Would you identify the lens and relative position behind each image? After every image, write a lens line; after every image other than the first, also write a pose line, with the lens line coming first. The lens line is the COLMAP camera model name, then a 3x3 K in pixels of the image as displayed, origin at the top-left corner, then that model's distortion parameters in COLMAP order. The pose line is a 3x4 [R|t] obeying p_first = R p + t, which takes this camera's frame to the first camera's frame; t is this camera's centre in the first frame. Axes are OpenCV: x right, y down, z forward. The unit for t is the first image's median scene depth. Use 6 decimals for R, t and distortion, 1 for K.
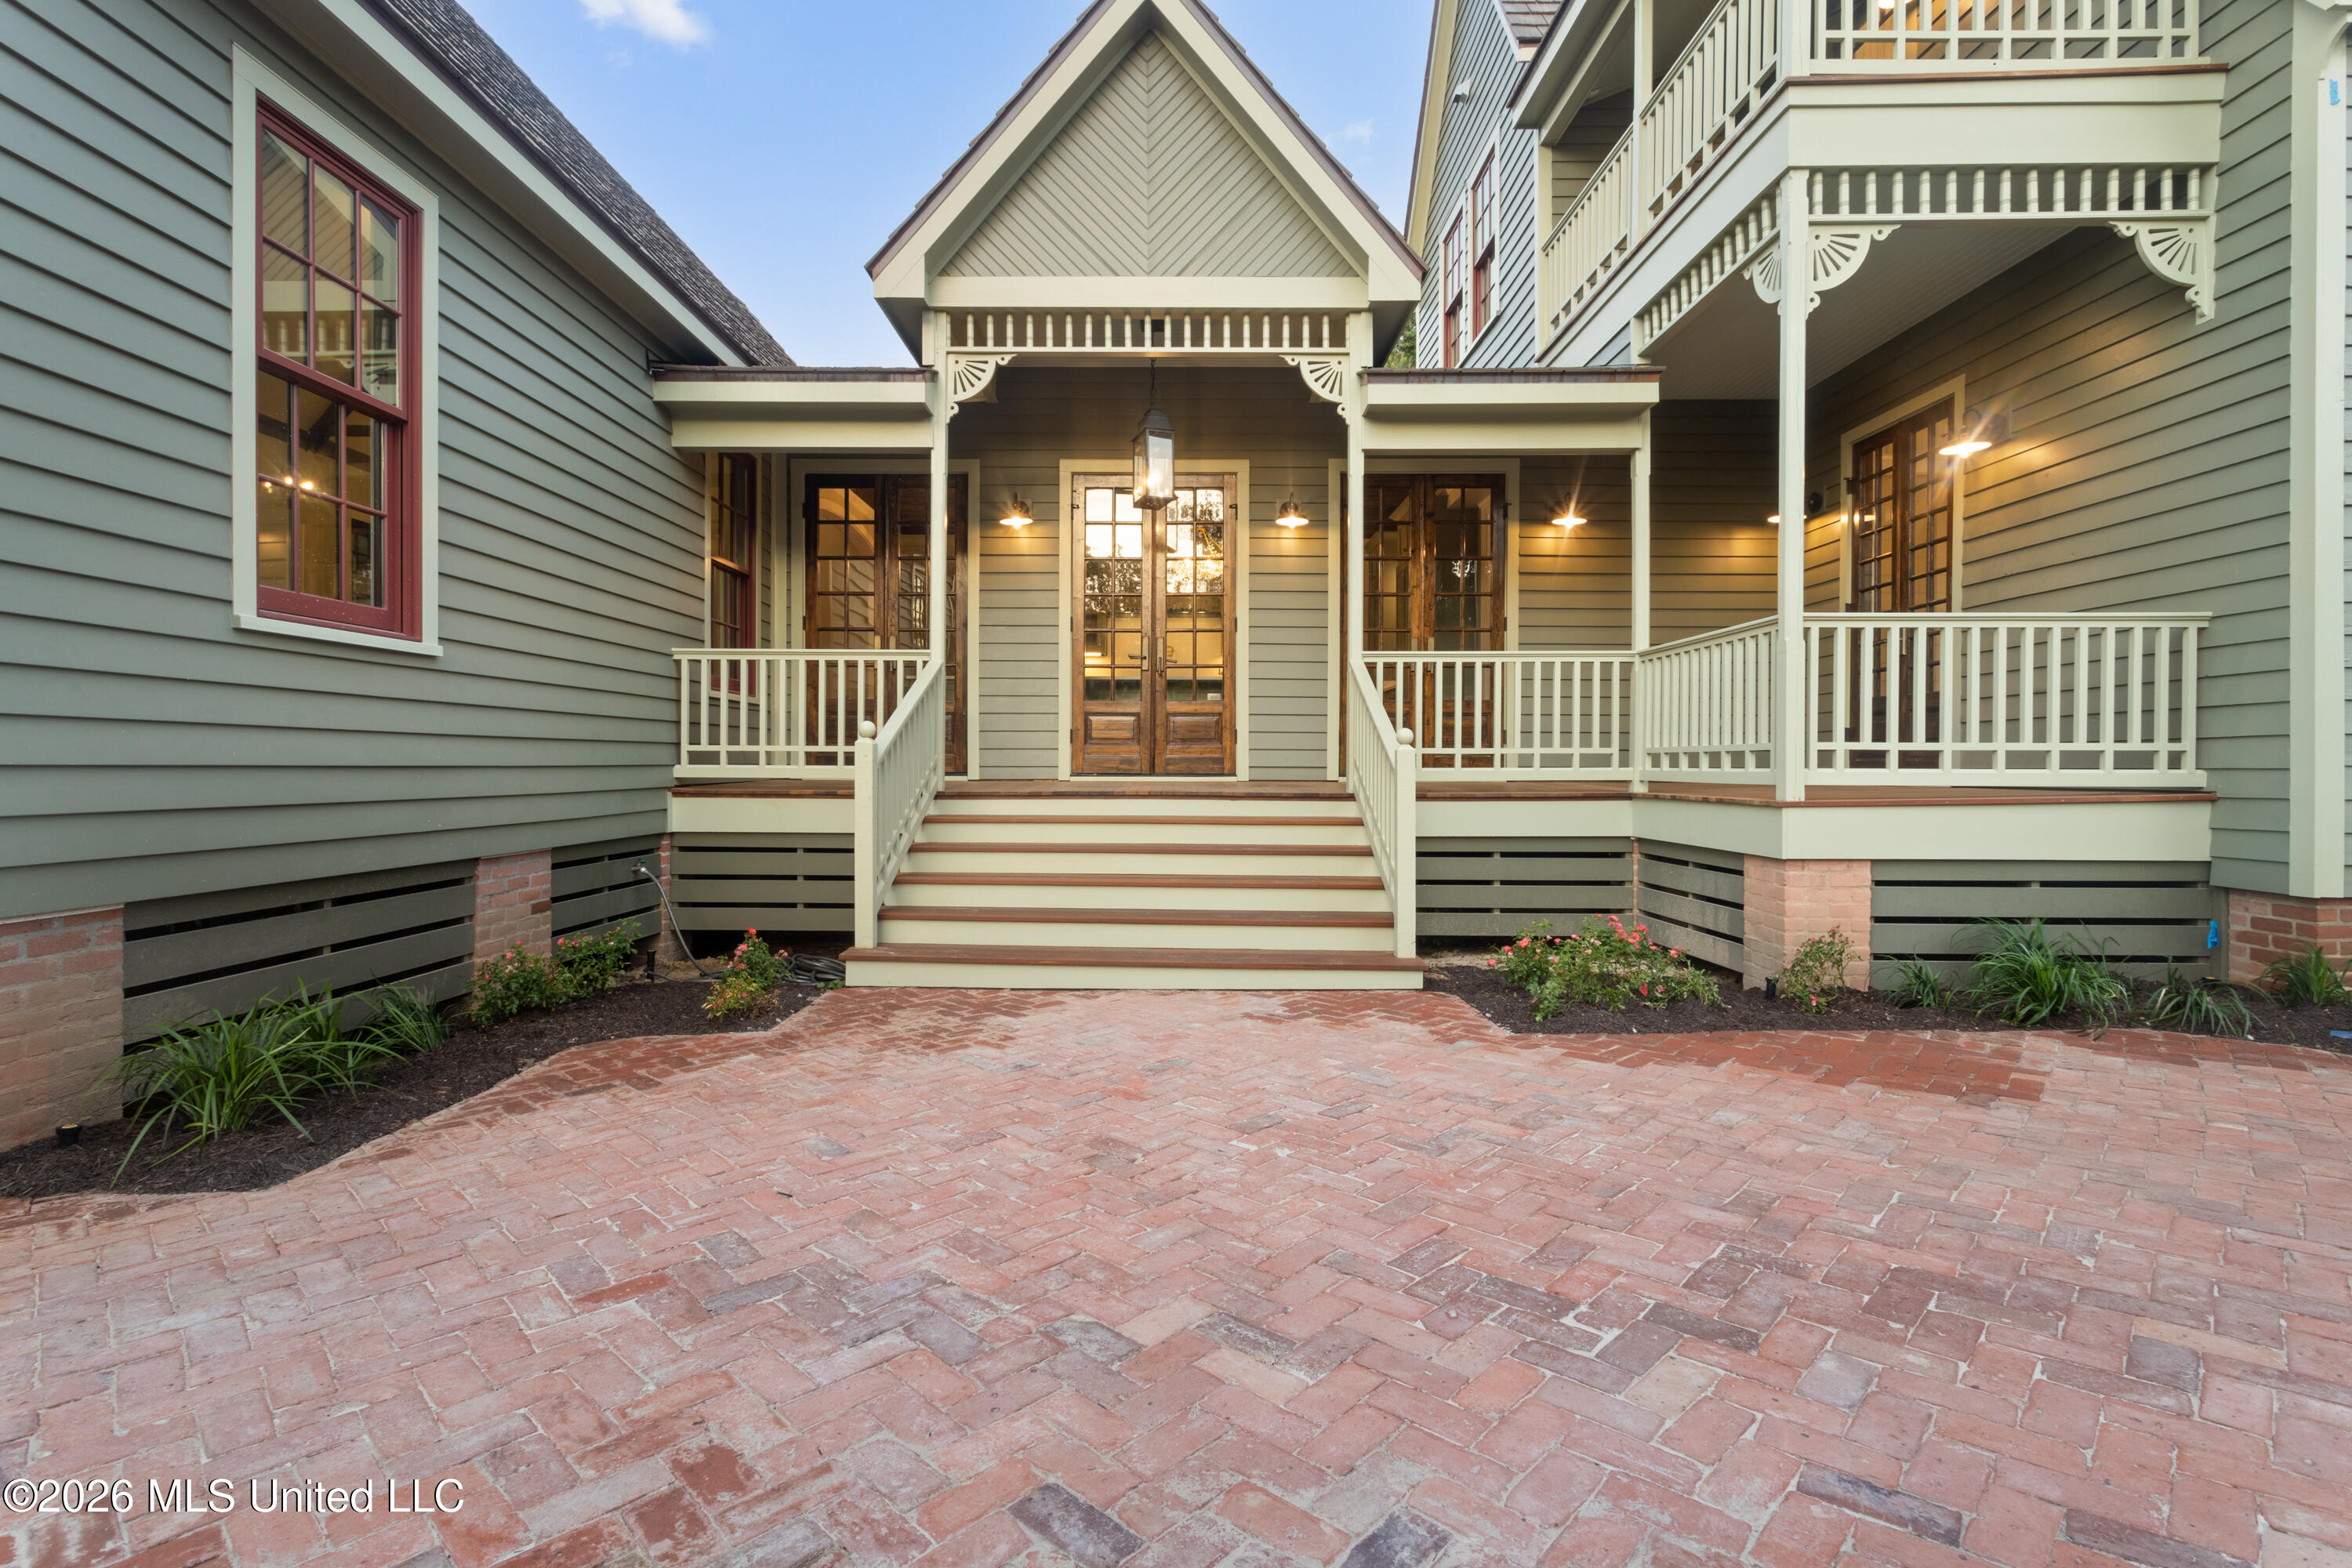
lens RADIAL K [[1103.0, 0, 1168.5], [0, 1103.0, 776.9], [0, 0, 1]] dist [-0.000959, 0.000941]
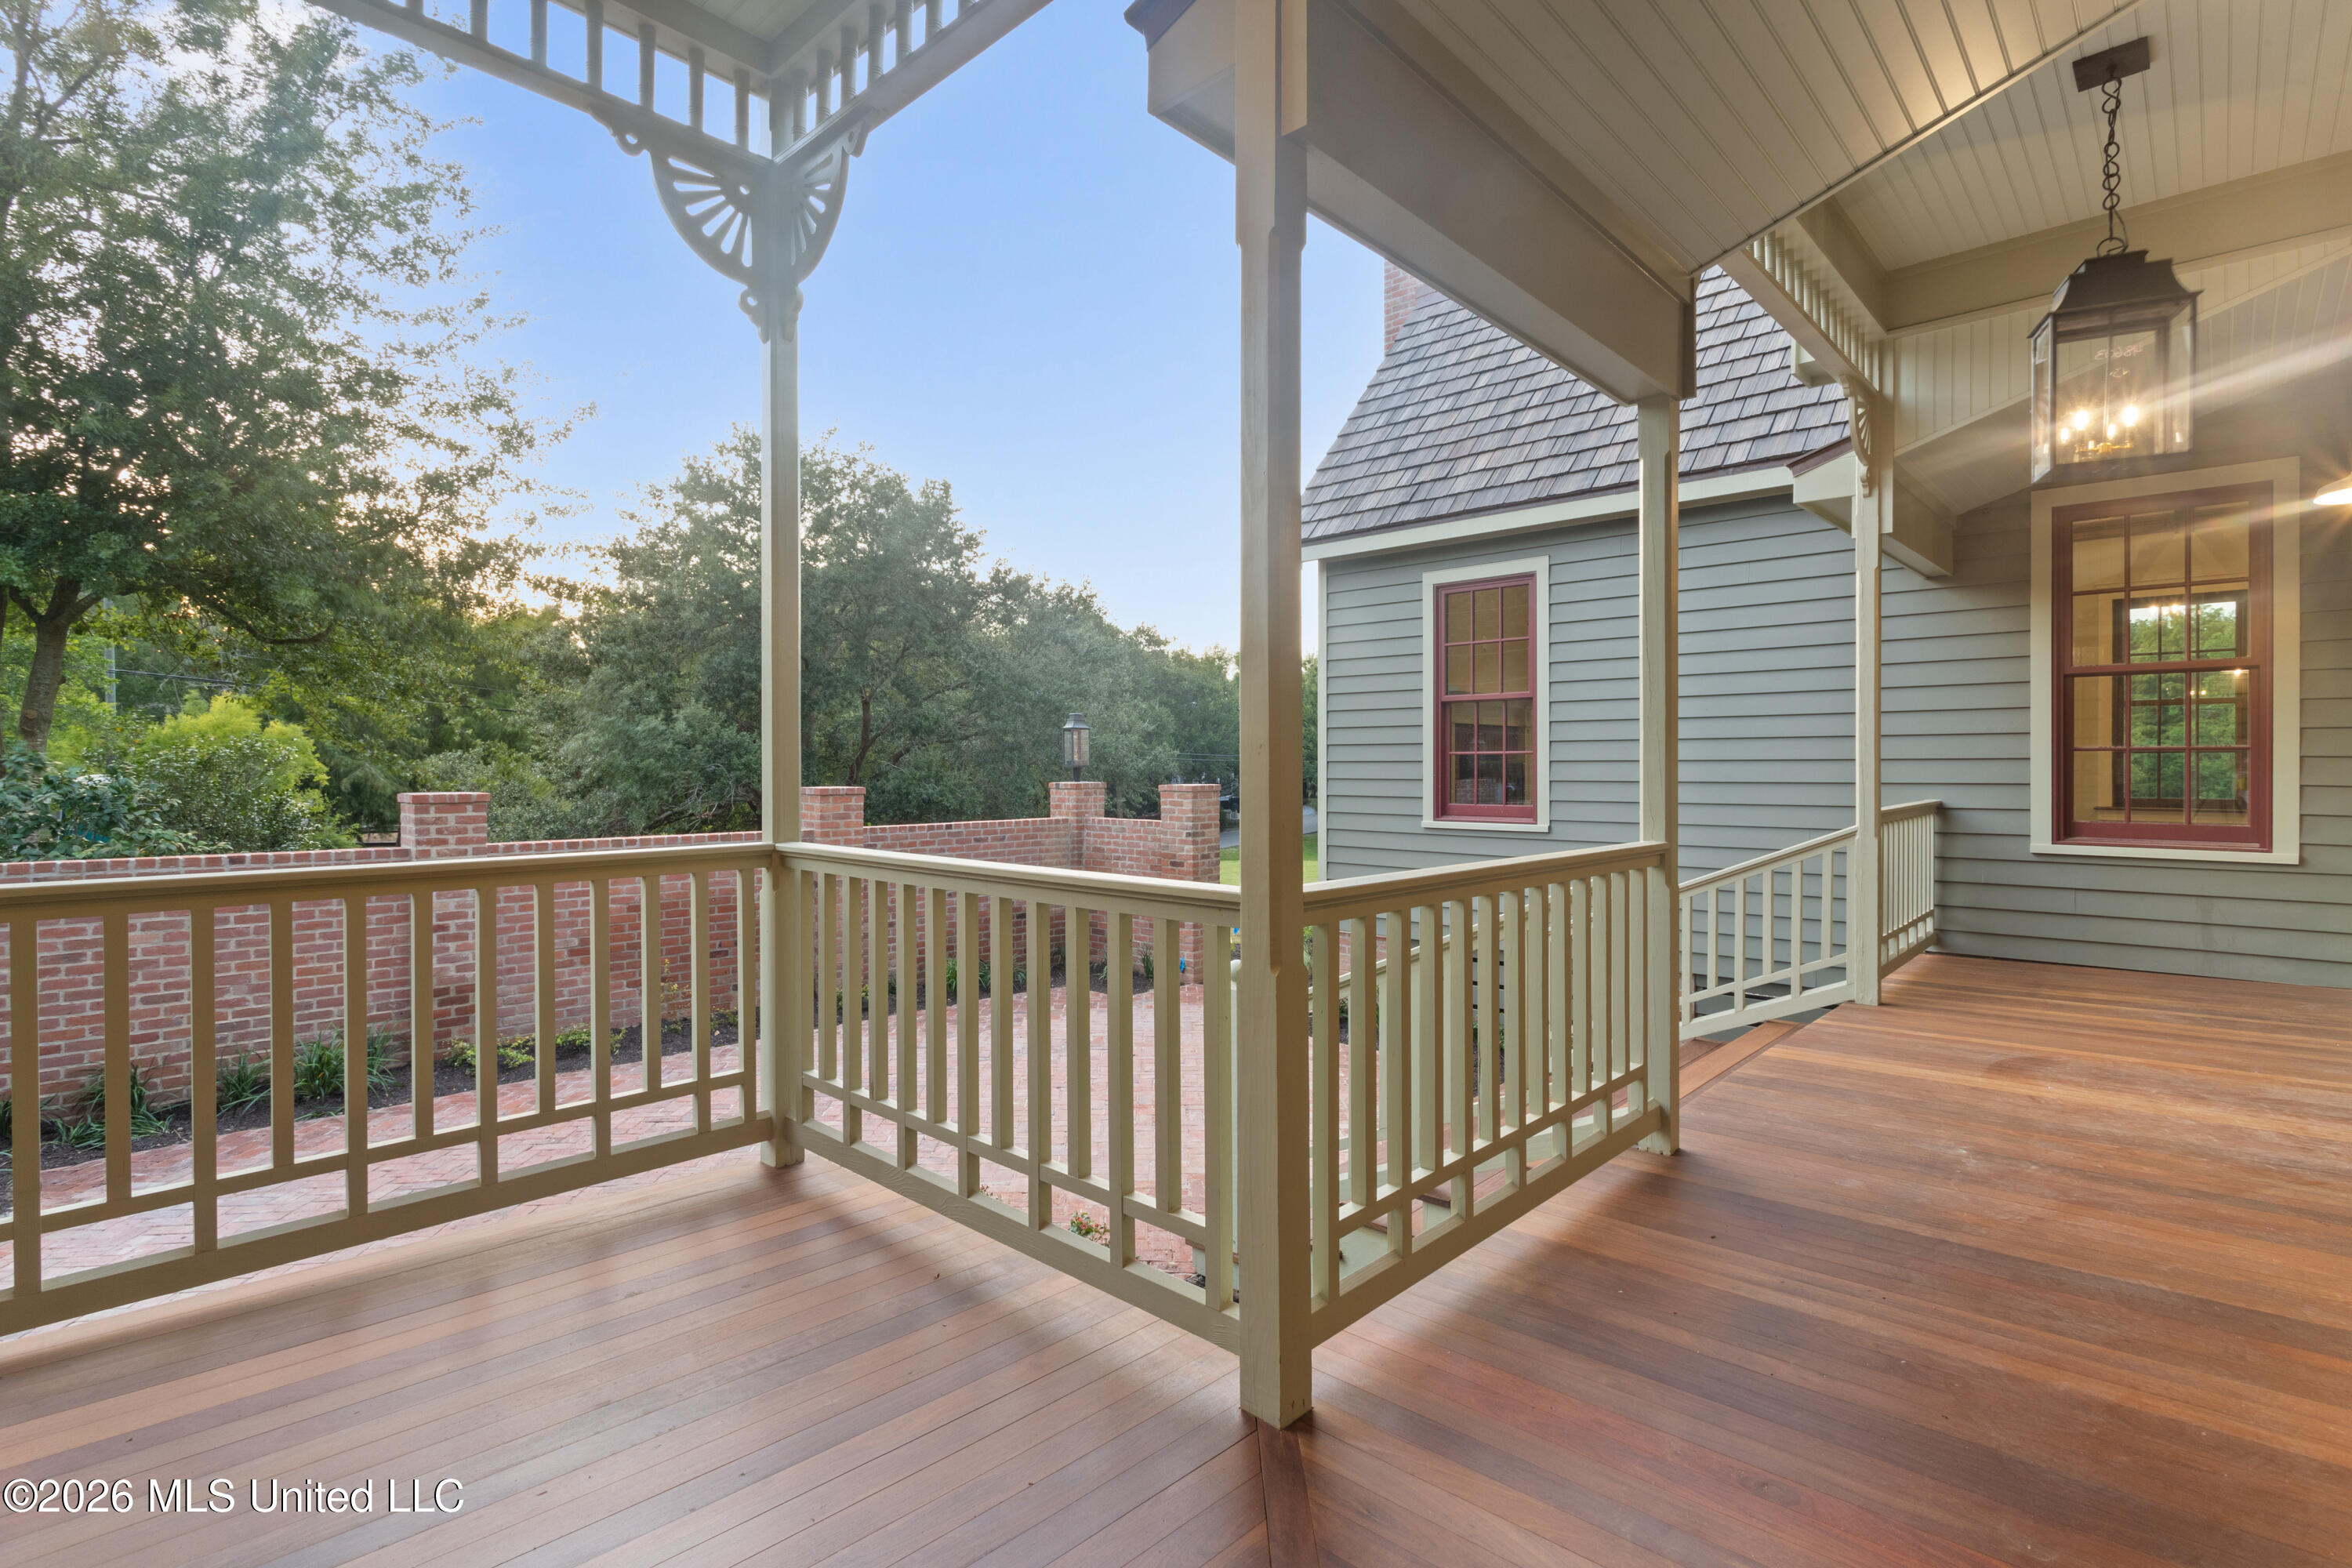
lens RADIAL K [[1103.0, 0, 1172.7], [0, 1103.0, 773.3], [0, 0, 1]] dist [-0.000959, 0.000941]
pose [[-0.674029, 0.002632, -0.738700, 0.667271], [-0.009185, 0.999886, 0.011943, -0.150371], [0.738648, 0.014835, -0.673929, 1.204864]]
